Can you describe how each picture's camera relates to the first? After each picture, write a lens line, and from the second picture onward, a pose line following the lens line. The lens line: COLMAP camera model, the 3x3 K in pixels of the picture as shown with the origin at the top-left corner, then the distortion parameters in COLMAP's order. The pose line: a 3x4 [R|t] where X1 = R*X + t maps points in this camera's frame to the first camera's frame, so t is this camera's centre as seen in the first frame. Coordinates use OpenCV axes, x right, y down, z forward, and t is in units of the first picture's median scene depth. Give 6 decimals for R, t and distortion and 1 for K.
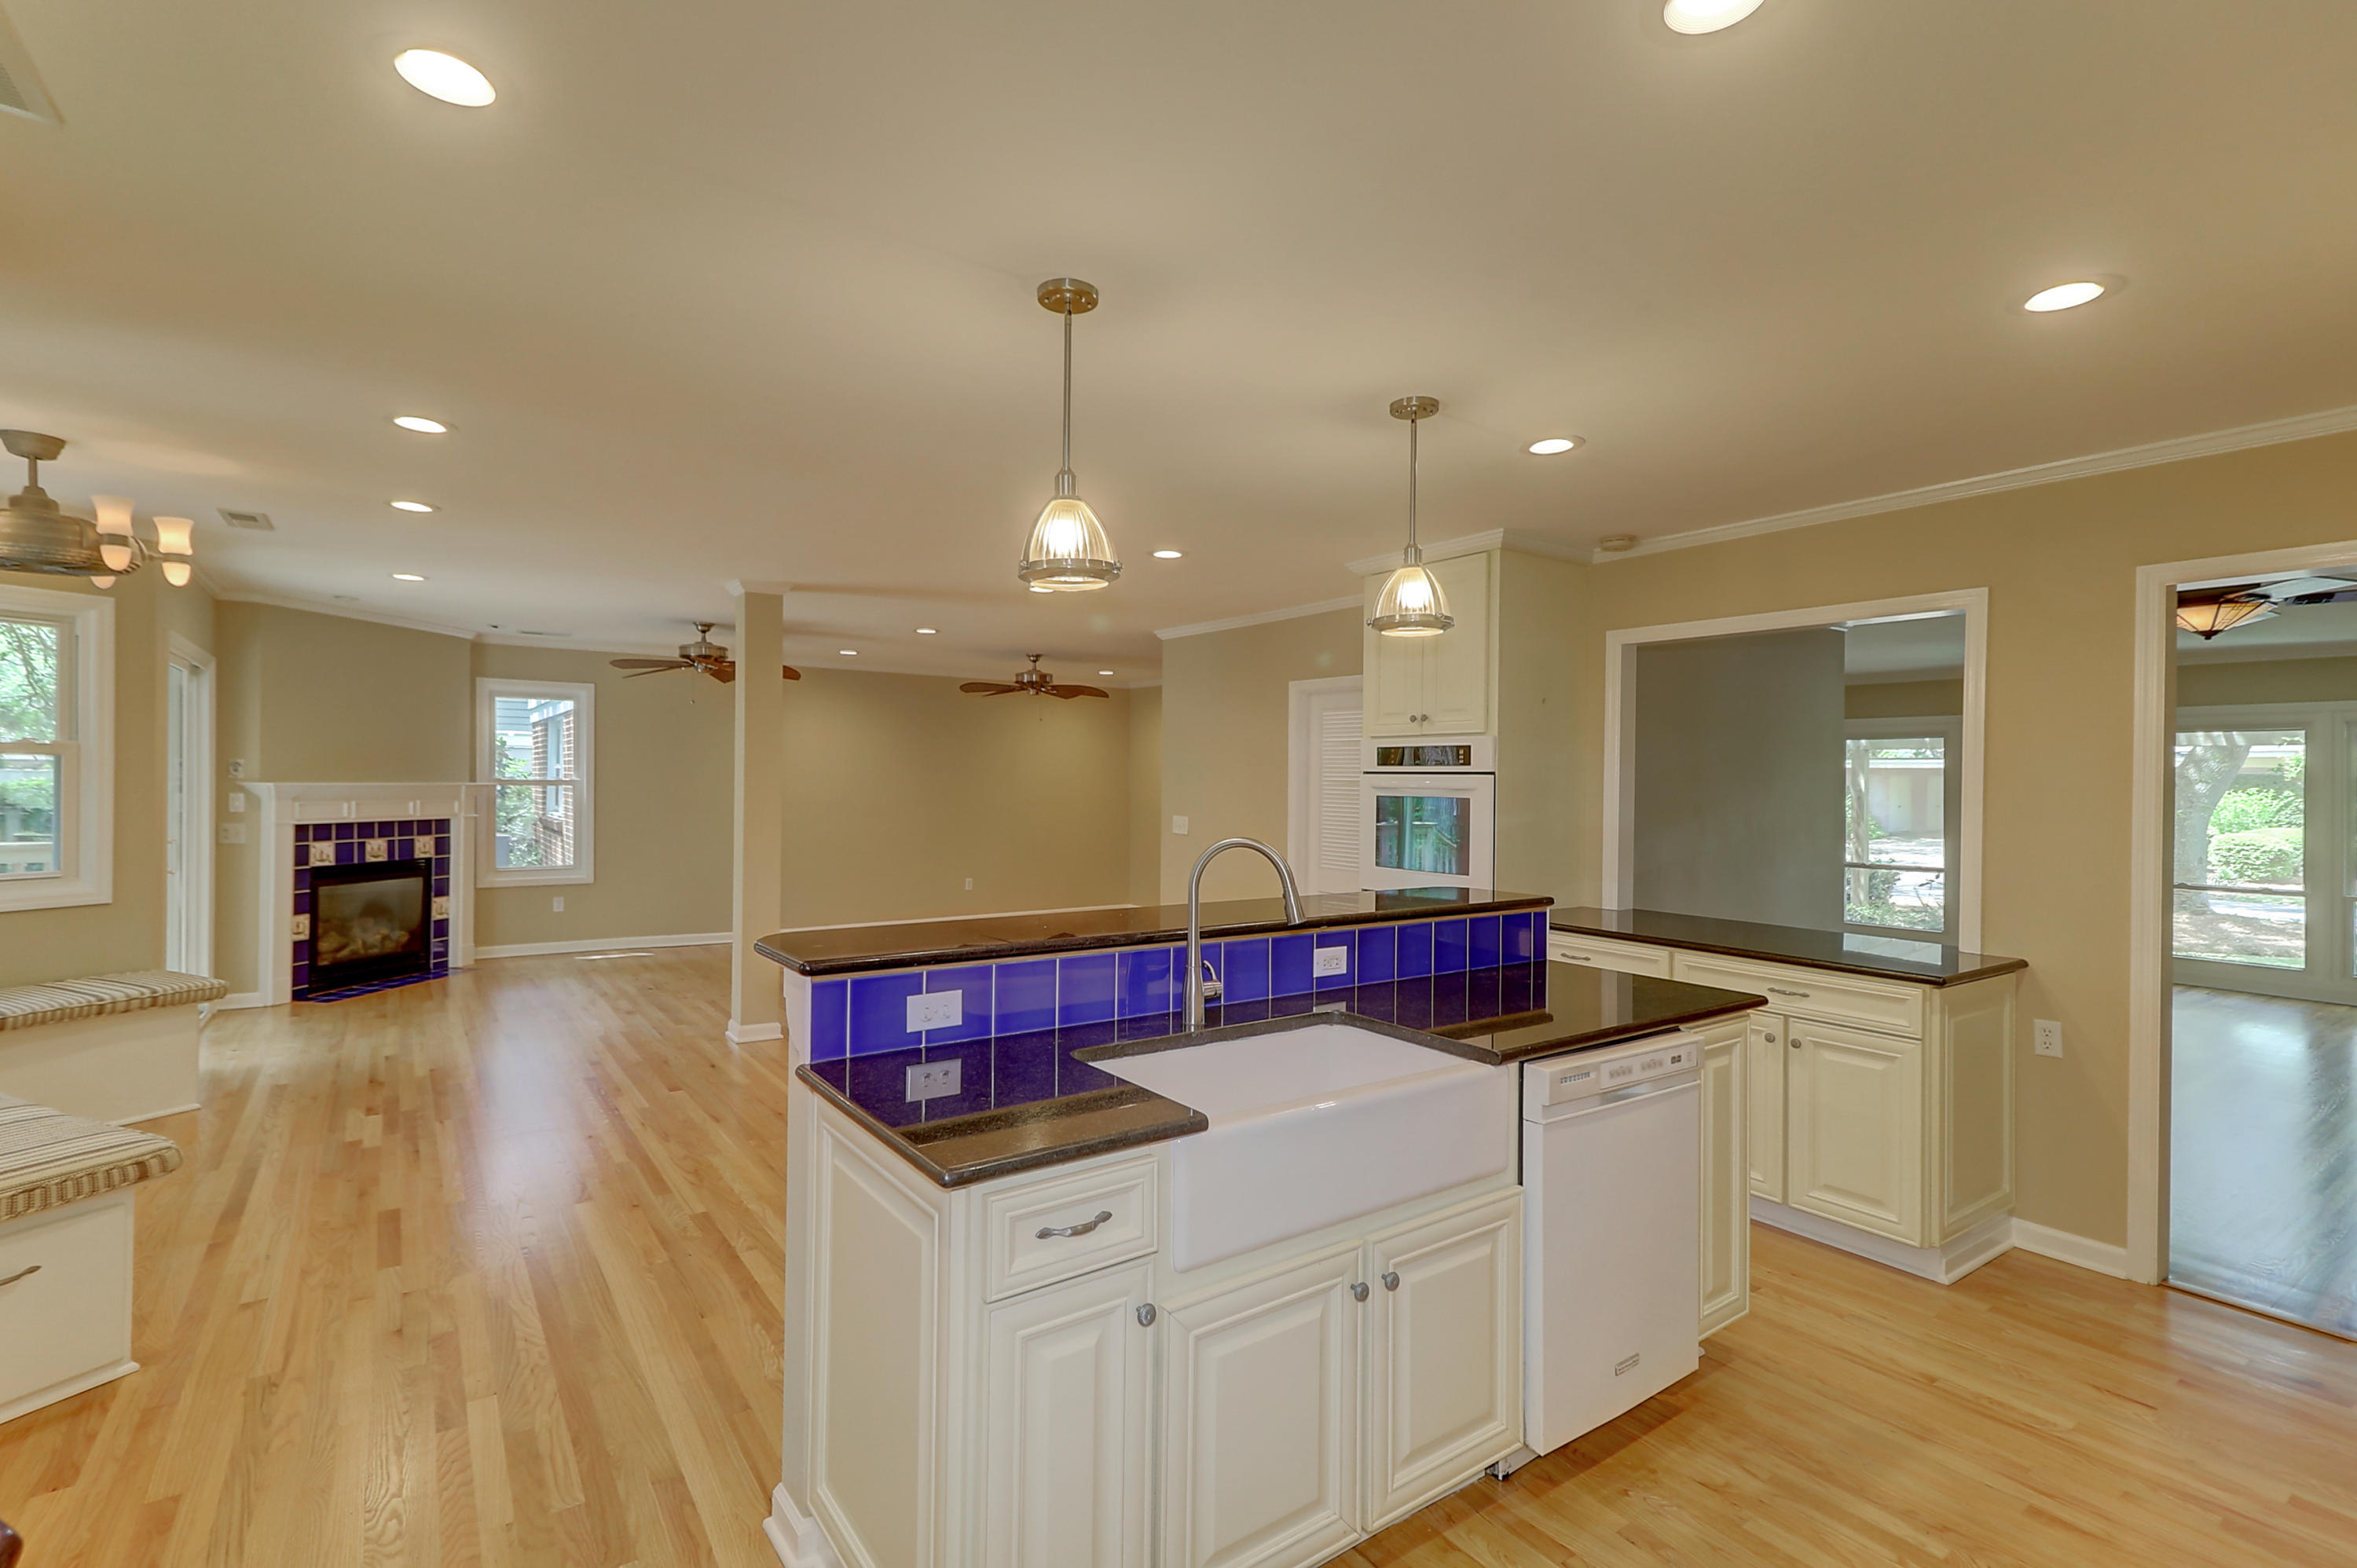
lens RADIAL K [[1065.9, 0, 1146.6], [0, 1065.9, 774.5], [0, 0, 1]] dist [0.021098, 0.000058]
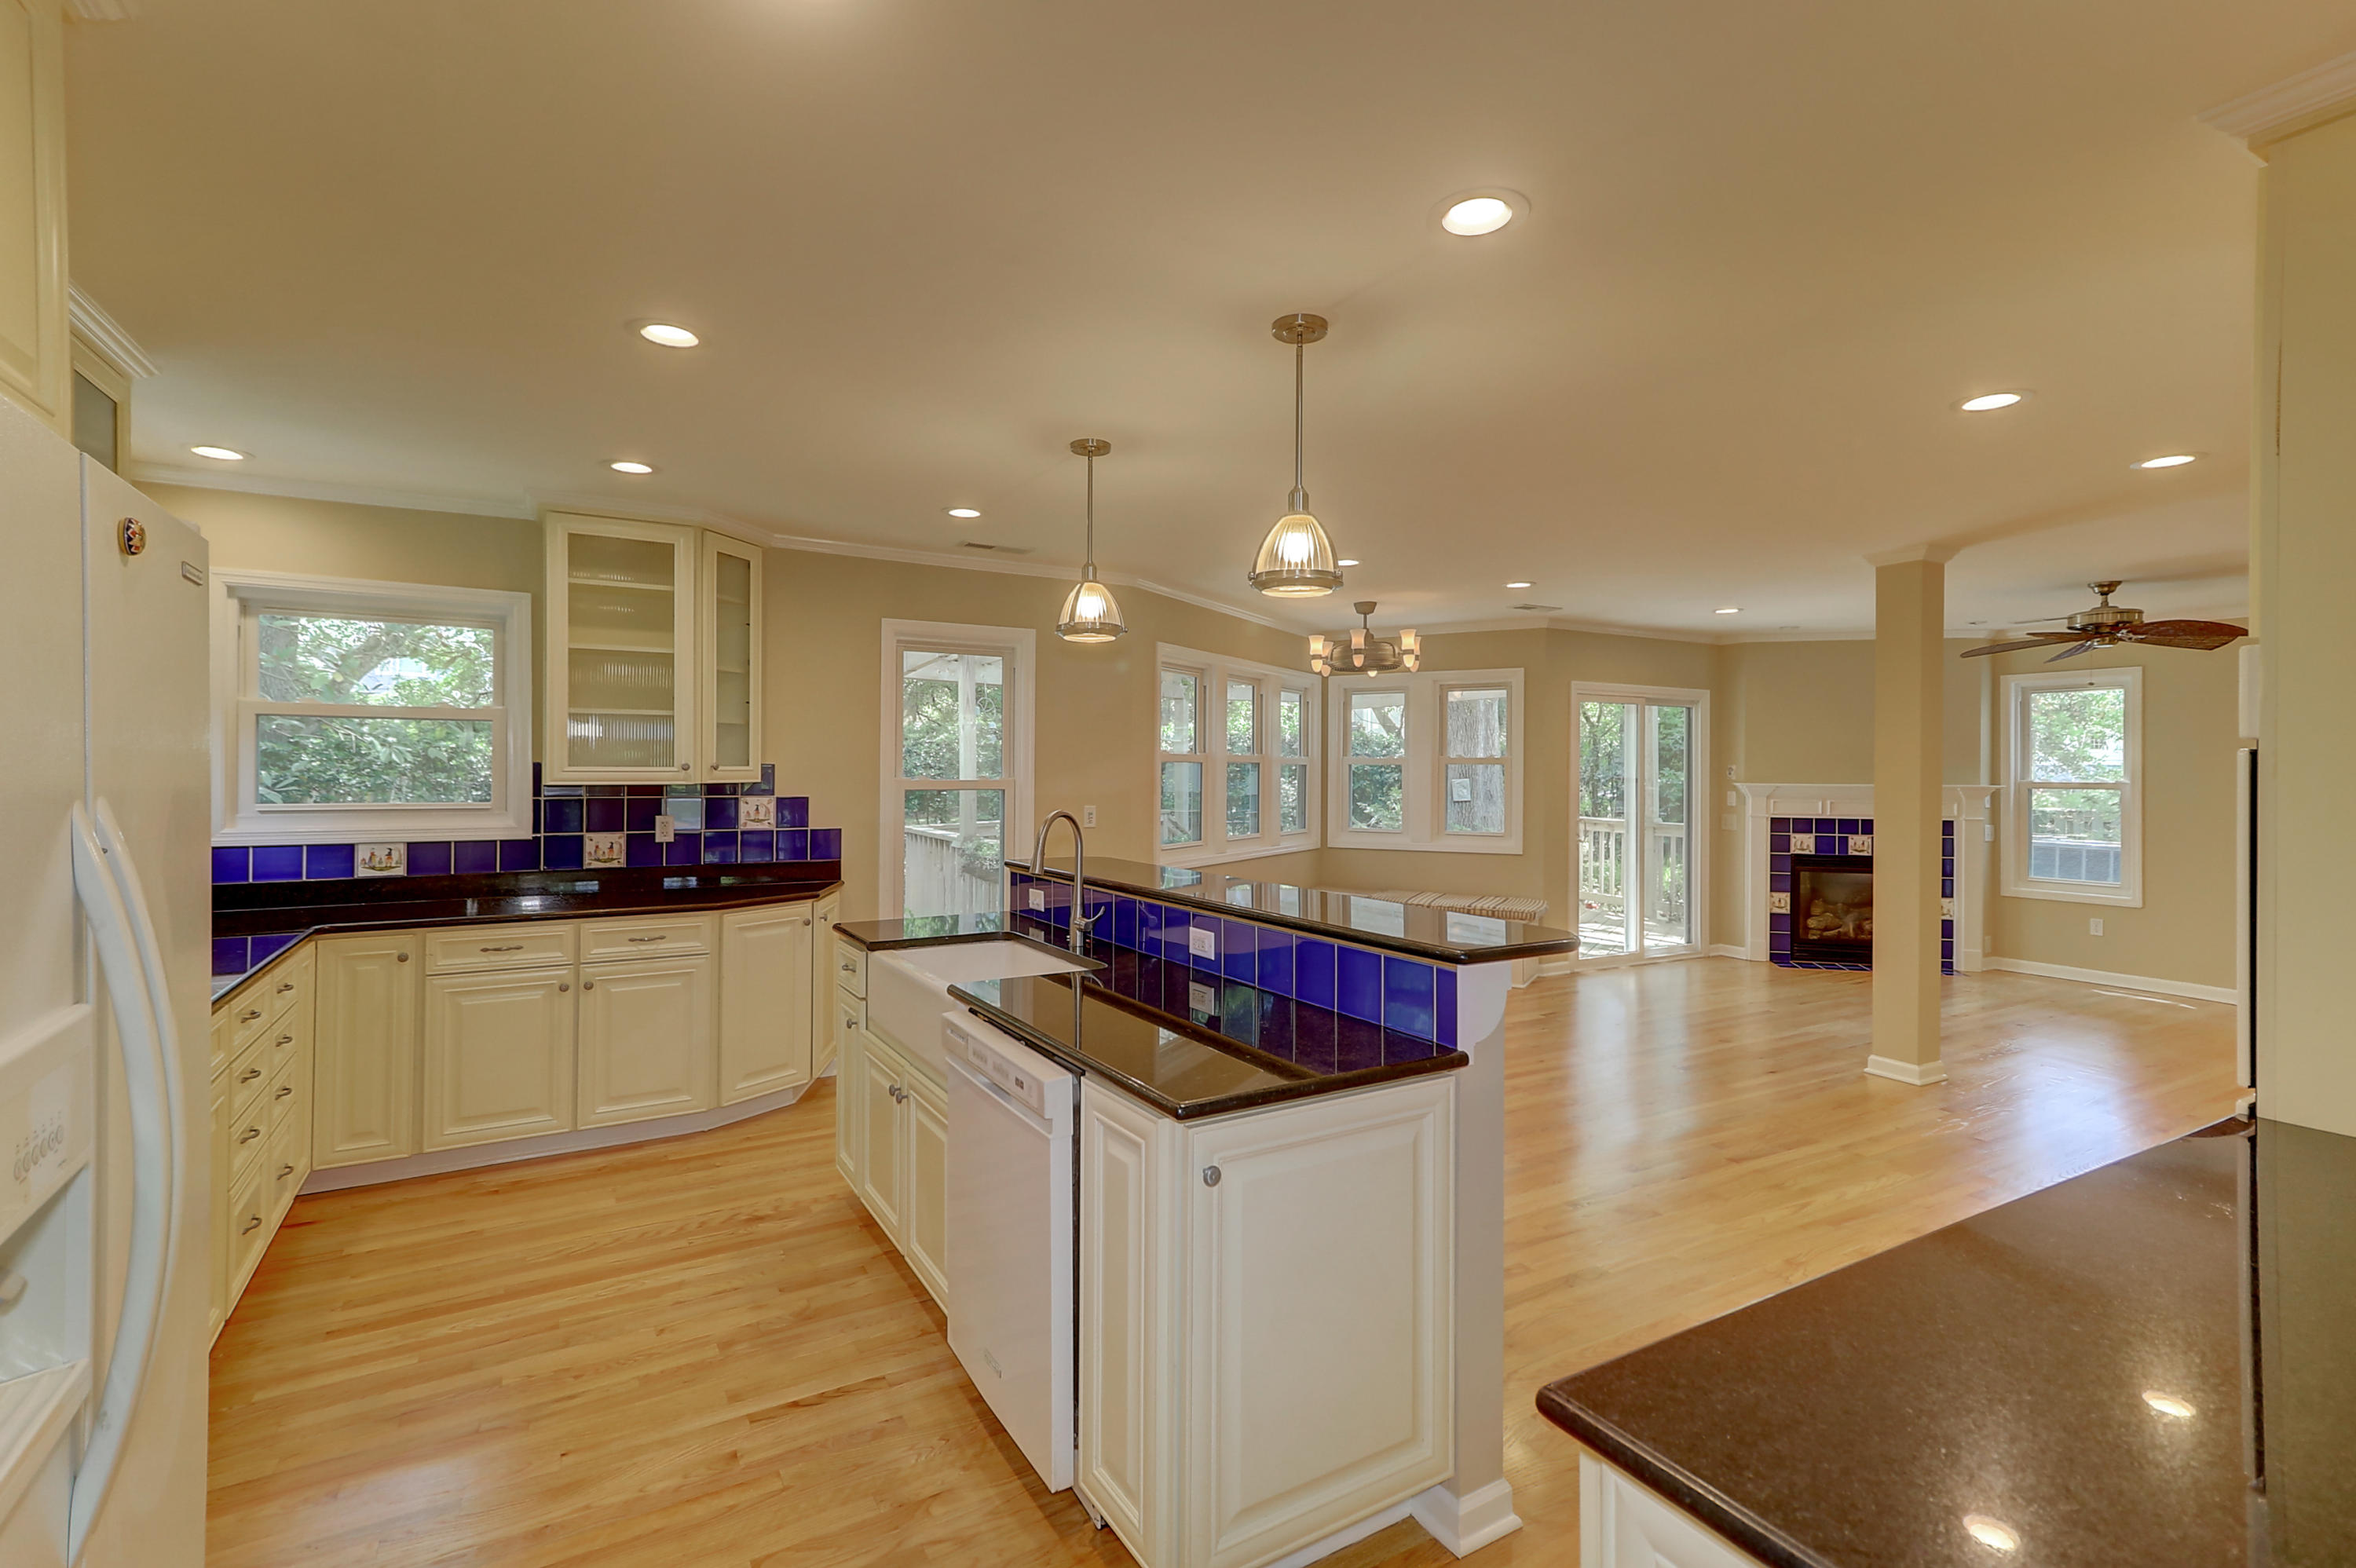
lens RADIAL K [[1066.1, 0, 1173.0], [0, 1066.1, 777.0], [0, 0, 1]] dist [0.016434, -0.000544]
pose [[-0.088956, -0.006490, -0.996014, 0.461652], [-0.001703, 0.999978, -0.006364, 0.008372], [0.996034, 0.001130, -0.088966, 0.408560]]
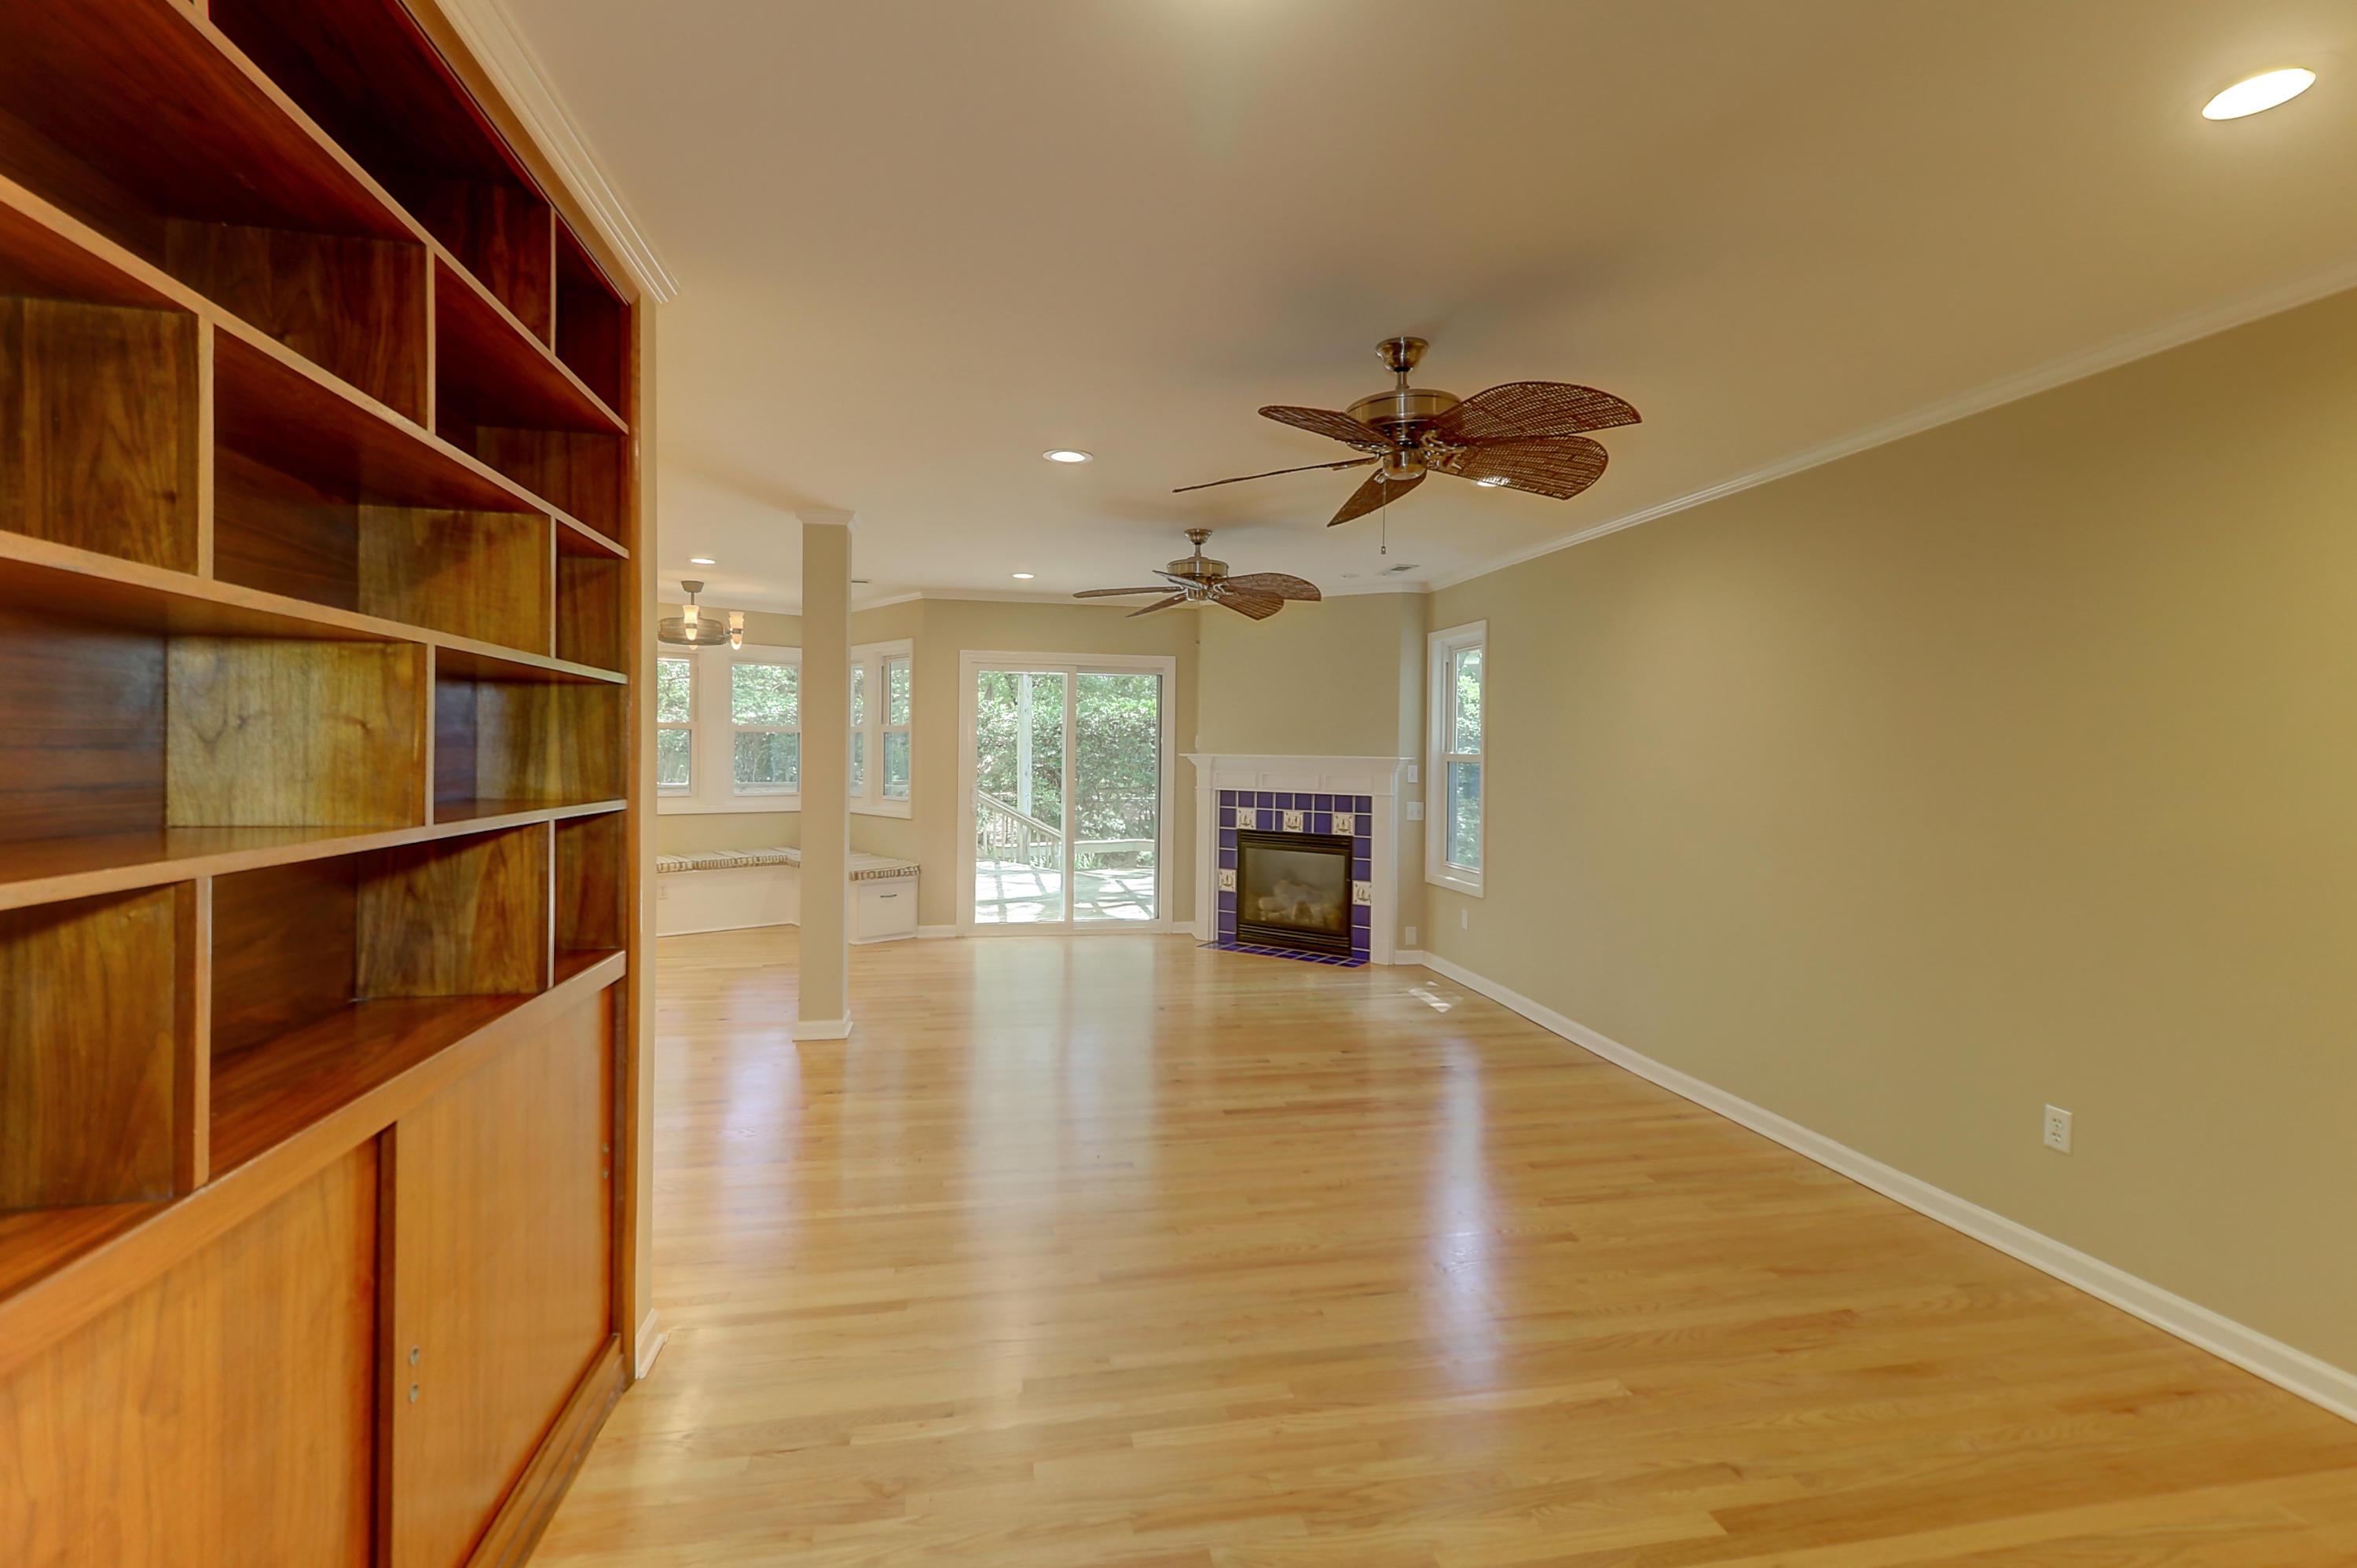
lens RADIAL K [[1072.4, 0, 1175.5], [0, 1072.4, 760.5], [0, 0, 1]] dist [0.031955, 0.000139]
pose [[-0.397914, -0.009761, -0.917371, 0.273772], [-0.014088, 0.999891, -0.004528, 0.019531], [0.917315, 0.011122, -0.398007, 1.346394]]
